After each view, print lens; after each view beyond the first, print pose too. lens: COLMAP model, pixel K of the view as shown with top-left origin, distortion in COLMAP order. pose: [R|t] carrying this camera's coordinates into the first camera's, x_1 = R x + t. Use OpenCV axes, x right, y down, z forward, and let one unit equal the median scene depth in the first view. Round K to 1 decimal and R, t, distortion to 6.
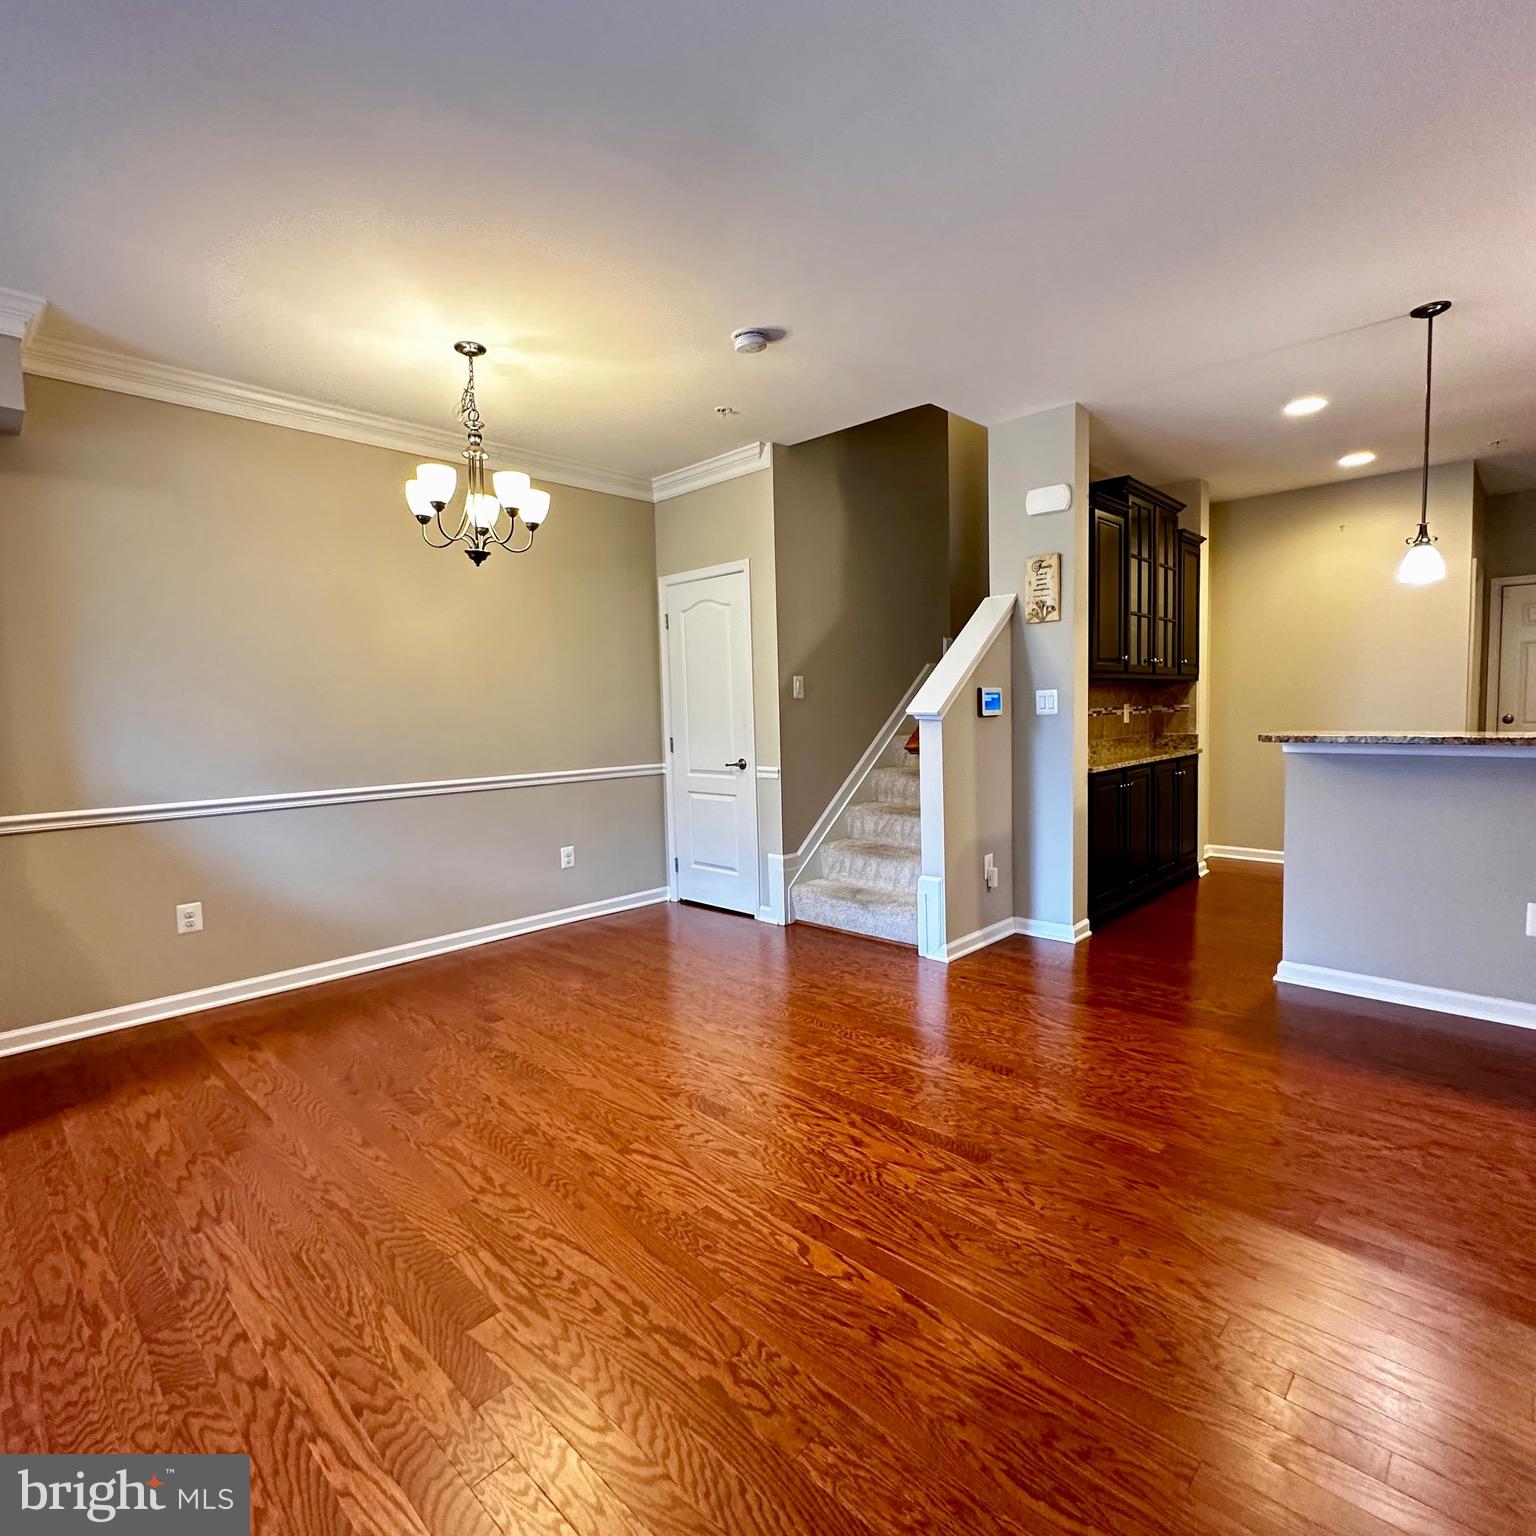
lens RADIAL K [[815.6, 0, 768.0], [0, 815.6, 768.0], [0, 0, 1]] dist [-0.004177, -0.000871]
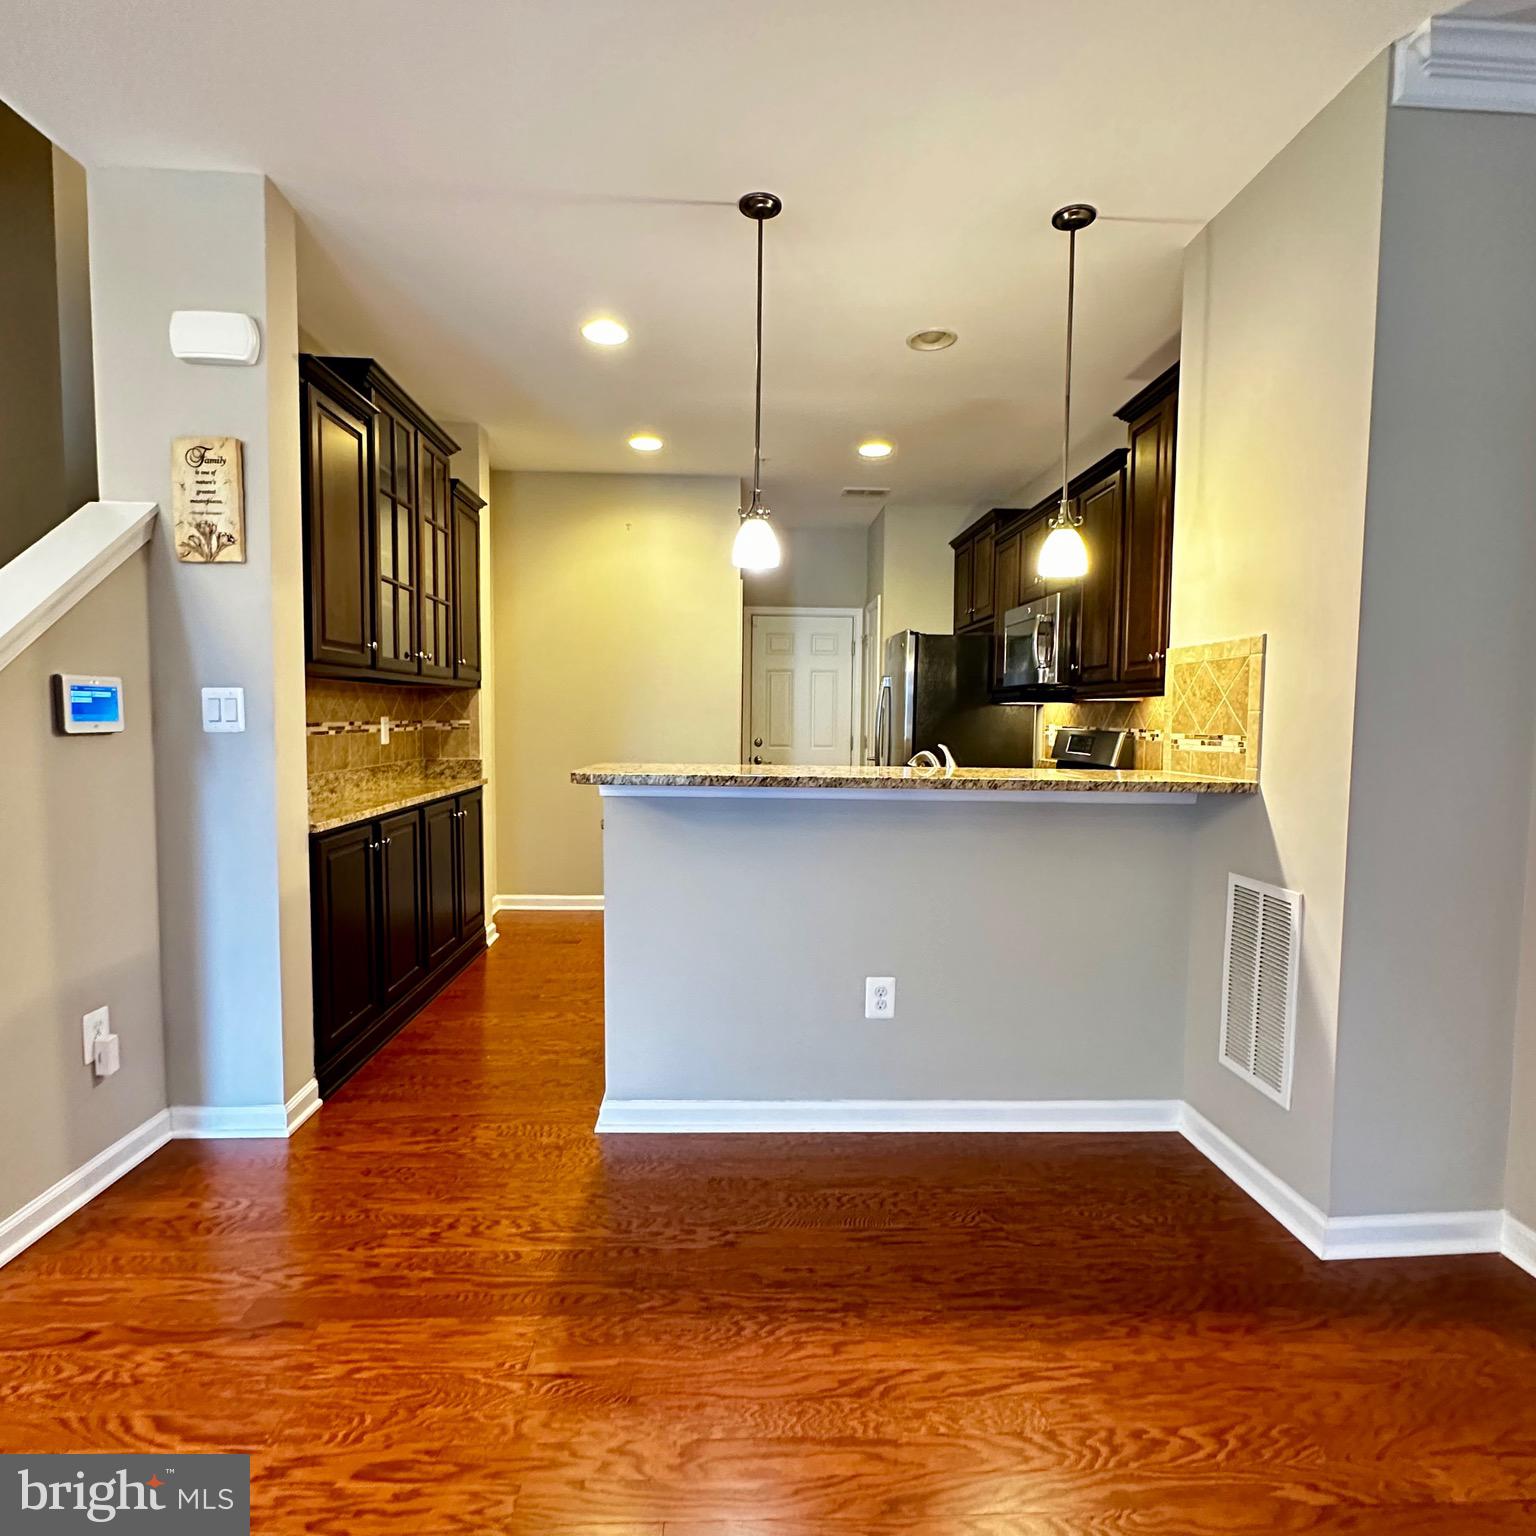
lens RADIAL K [[855.7, 0, 768.0], [0, 855.7, 768.0], [0, 0, 1]] dist [-0.002895, 0.000935]
pose [[0.690018, -0.012612, 0.723682, 0.177900], [0.024903, 0.999670, -0.006322, -0.028948], [-0.723363, 0.022384, 0.690105, 0.338461]]
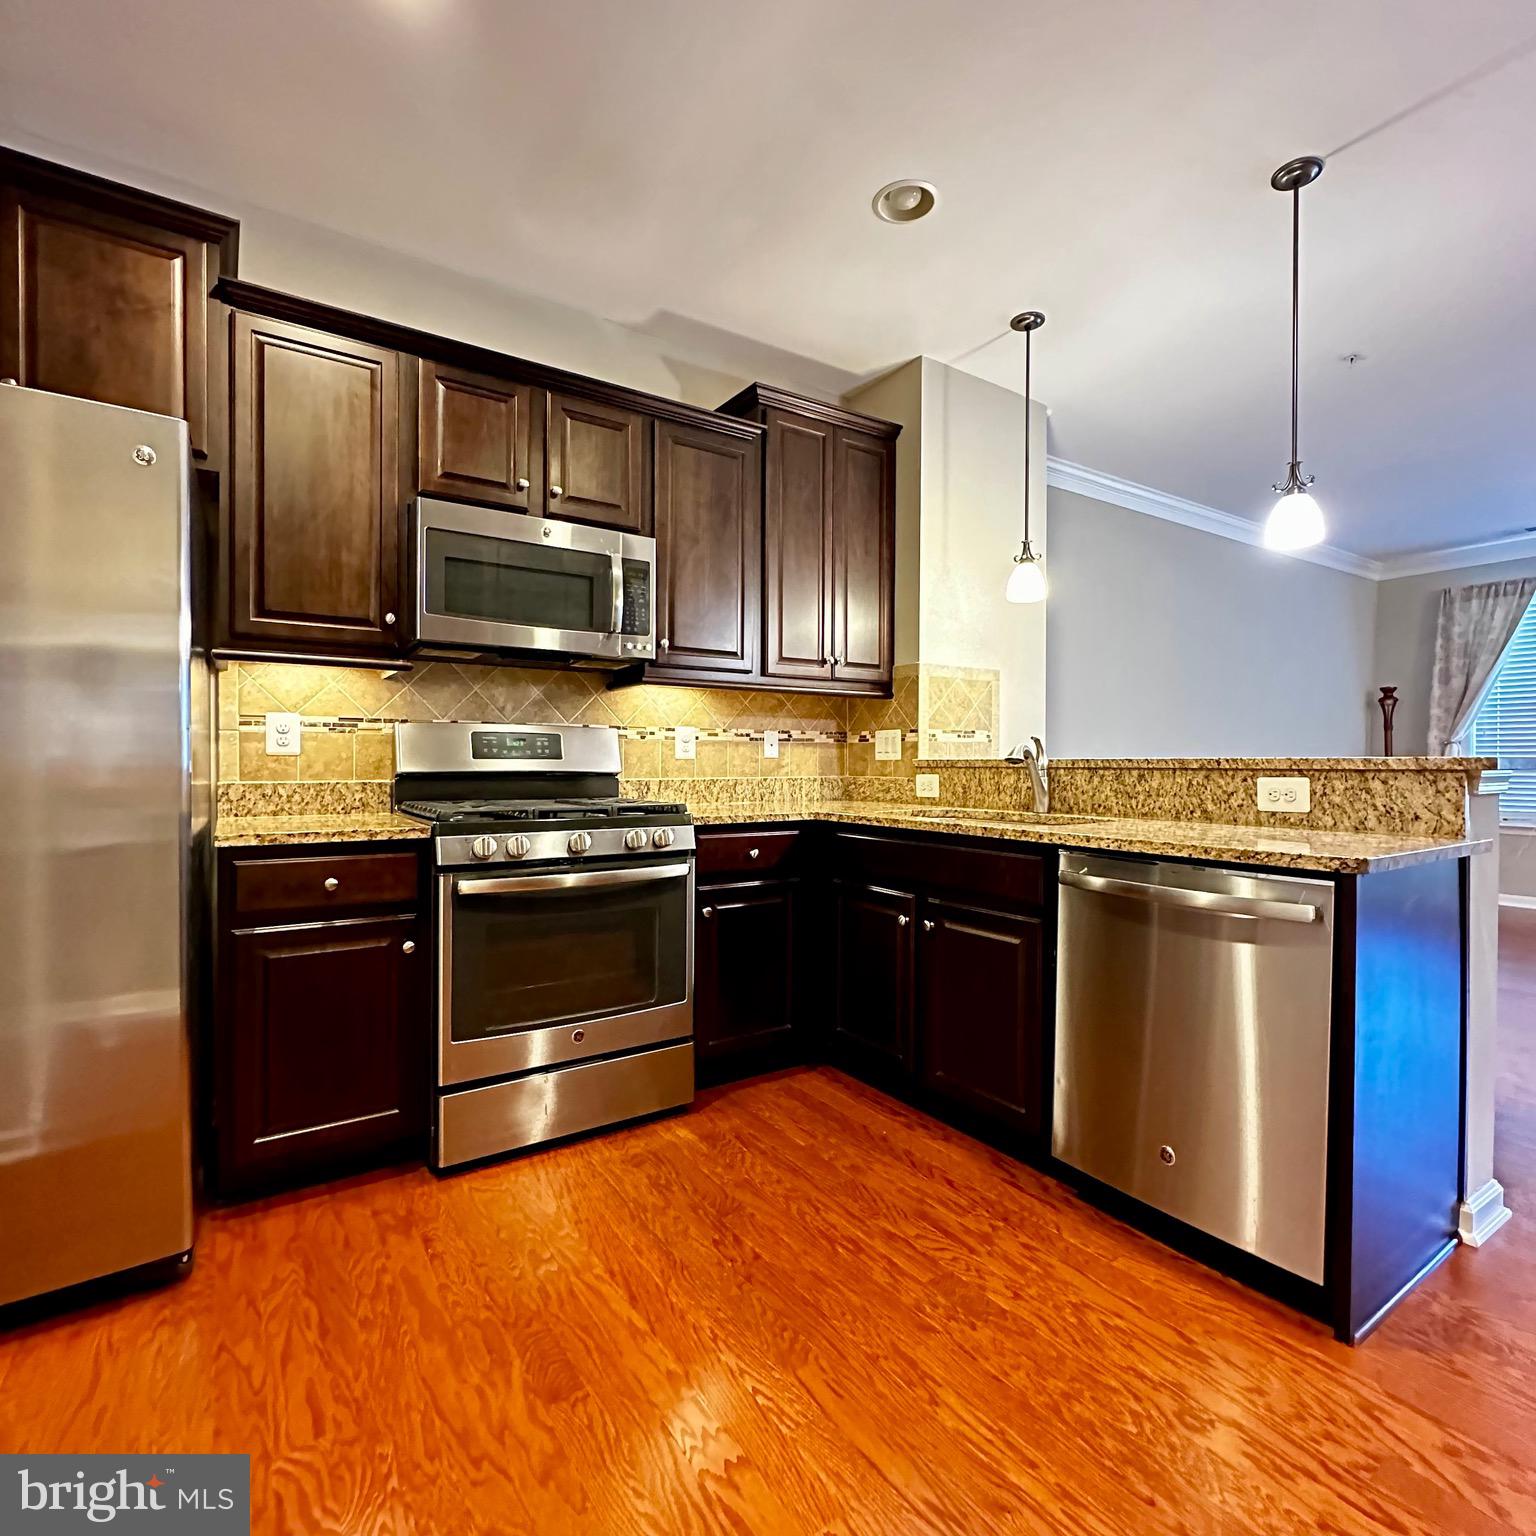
lens RADIAL K [[815.6, 0, 768.0], [0, 815.6, 768.0], [0, 0, 1]] dist [-0.004177, -0.000871]
pose [[-0.976915, 0.018879, 0.212794, 0.832242], [0.035724, 0.996498, 0.075596, -0.078878], [-0.210622, 0.081452, -0.974168, 1.358092]]
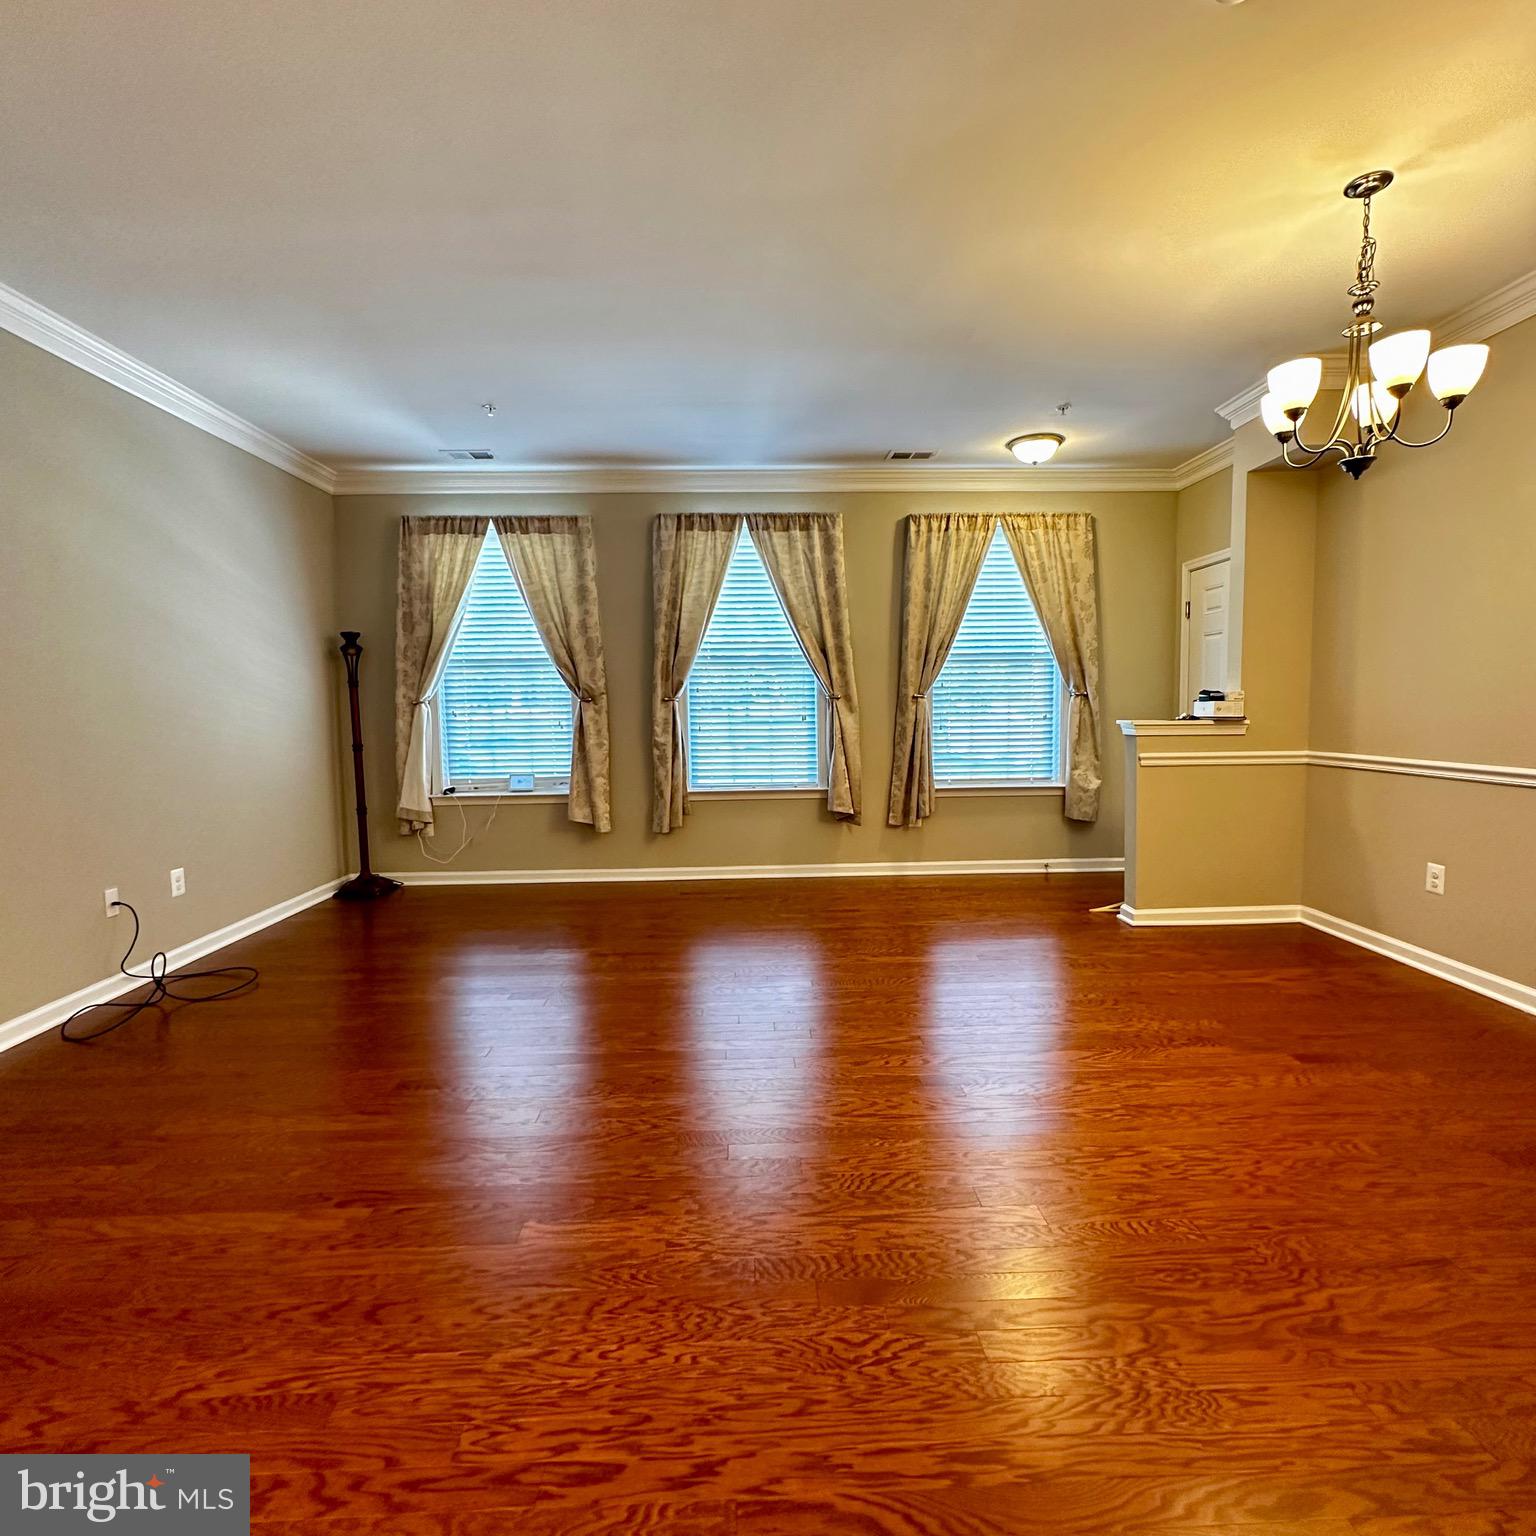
lens RADIAL K [[815.6, 0, 768.0], [0, 815.6, 768.0], [0, 0, 1]] dist [-0.004177, -0.000871]
pose [[-0.696247, 0.089480, -0.712203, 0.457886], [-0.021796, 0.989107, 0.145578, -0.062956], [0.717471, 0.116881, -0.686712, 0.905304]]
